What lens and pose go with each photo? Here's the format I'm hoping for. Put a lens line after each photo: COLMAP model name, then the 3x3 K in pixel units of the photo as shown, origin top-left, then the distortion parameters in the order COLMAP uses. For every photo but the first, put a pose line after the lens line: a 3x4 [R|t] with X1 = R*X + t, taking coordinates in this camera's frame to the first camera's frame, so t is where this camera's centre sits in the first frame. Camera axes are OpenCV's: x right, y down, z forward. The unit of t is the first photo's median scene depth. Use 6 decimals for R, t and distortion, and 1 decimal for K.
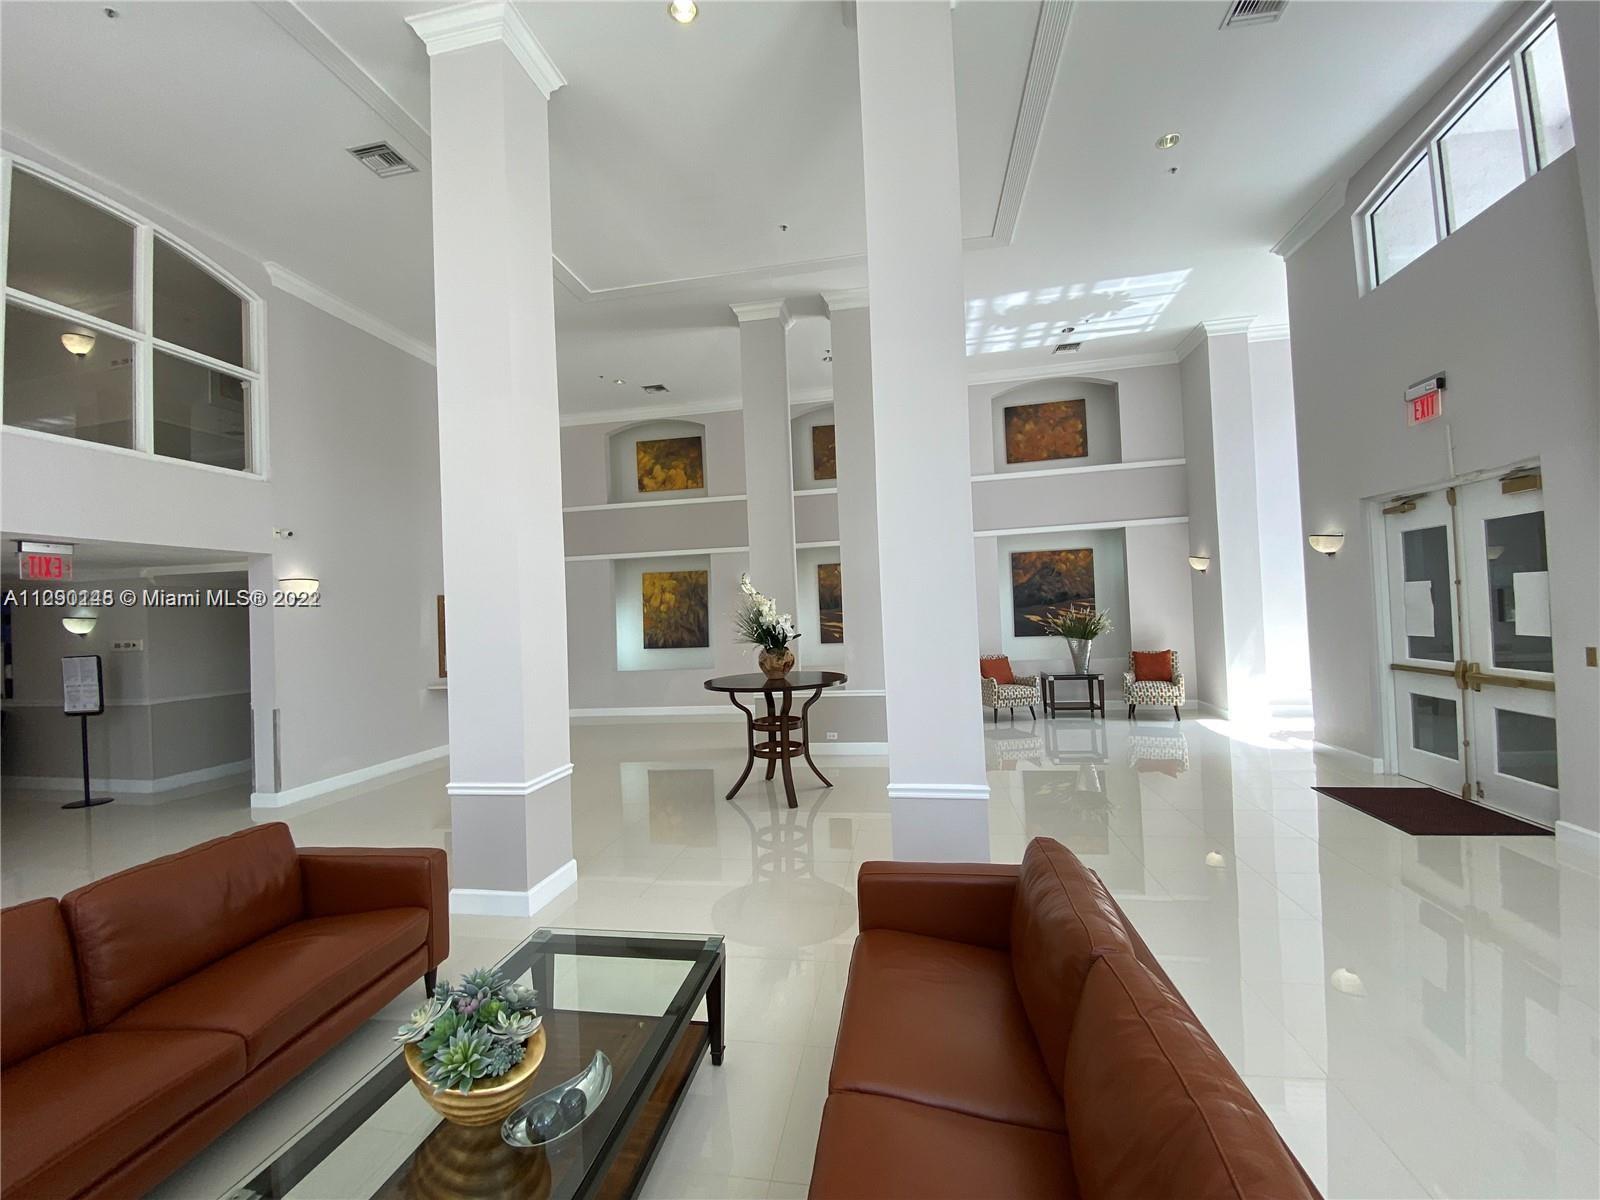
lens RADIAL K [[643.0, 0, 791.0], [0, 643.0, 598.7], [0, 0, 1]] dist [0.001117, -0.000023]
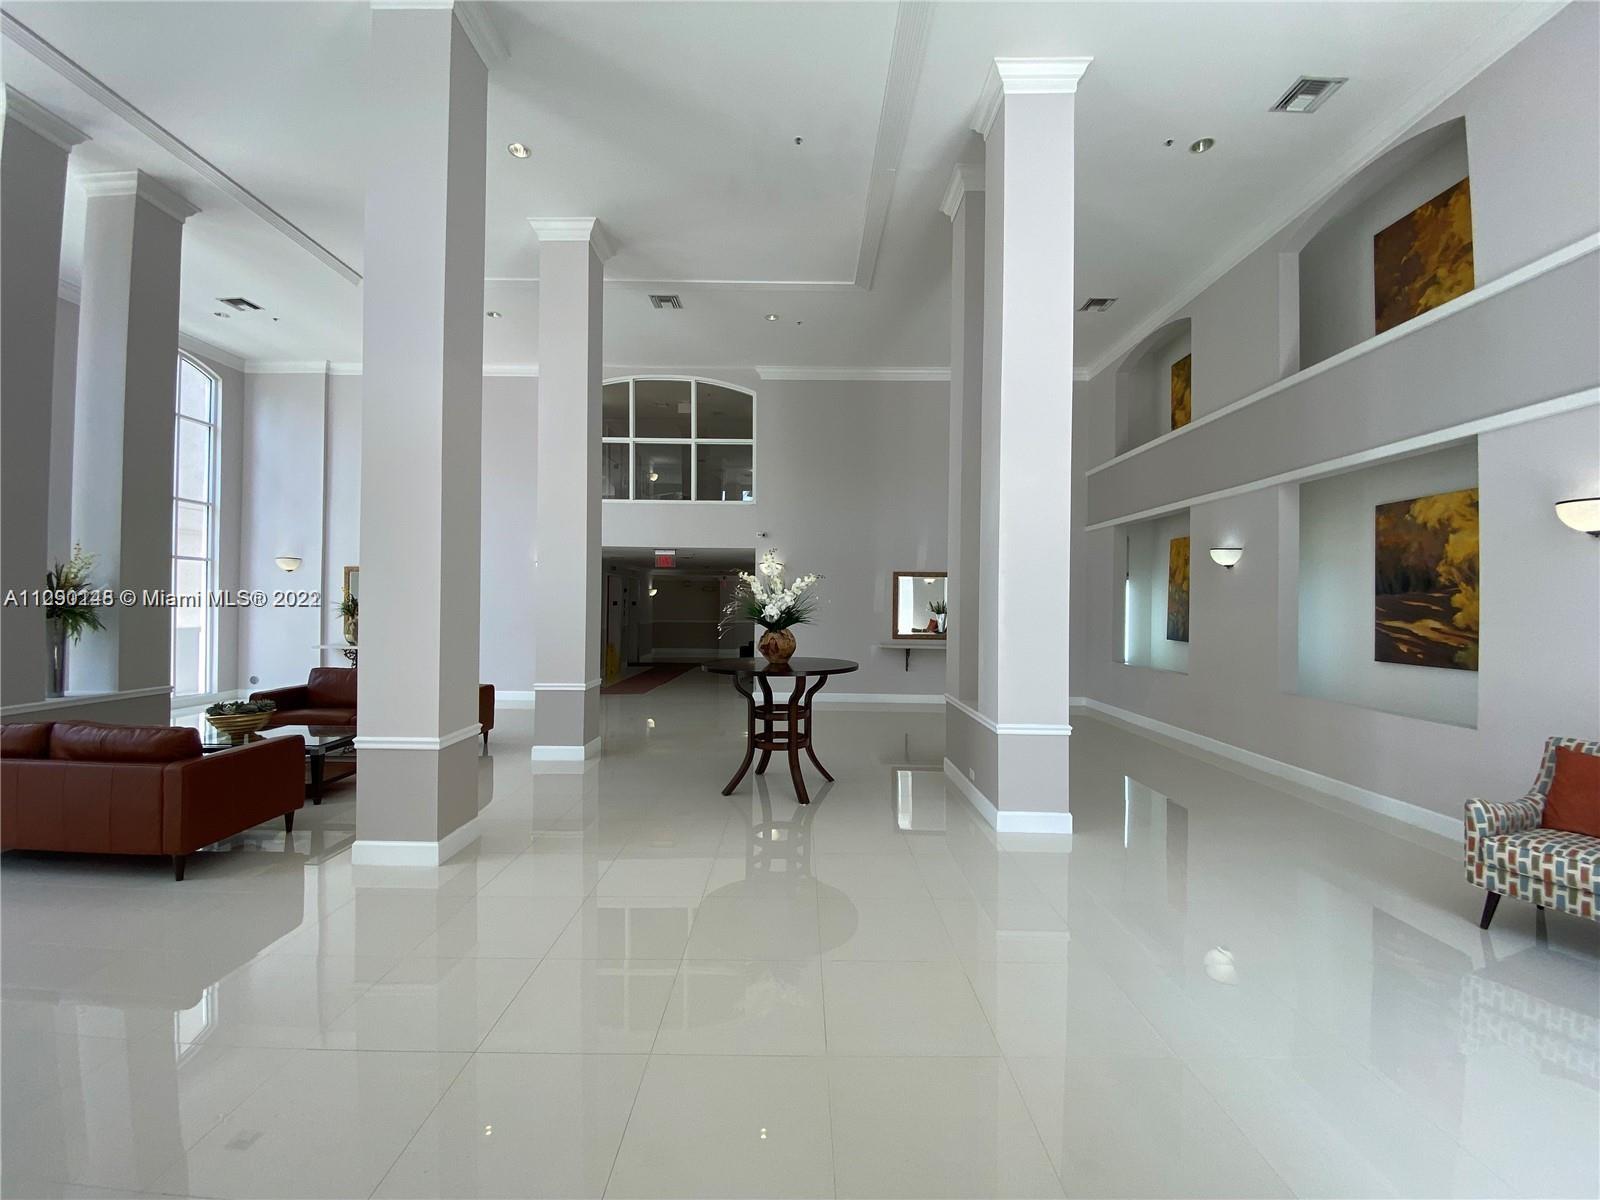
lens RADIAL K [[643.0, 0, 791.0], [0, 643.0, 598.7], [0, 0, 1]] dist [0.001117, -0.000023]
pose [[0.157974, 0.041611, -0.986566, 0.844884], [-0.005110, 0.999133, 0.041323, 0.003501], [0.987430, -0.001486, 0.158050, 0.814764]]
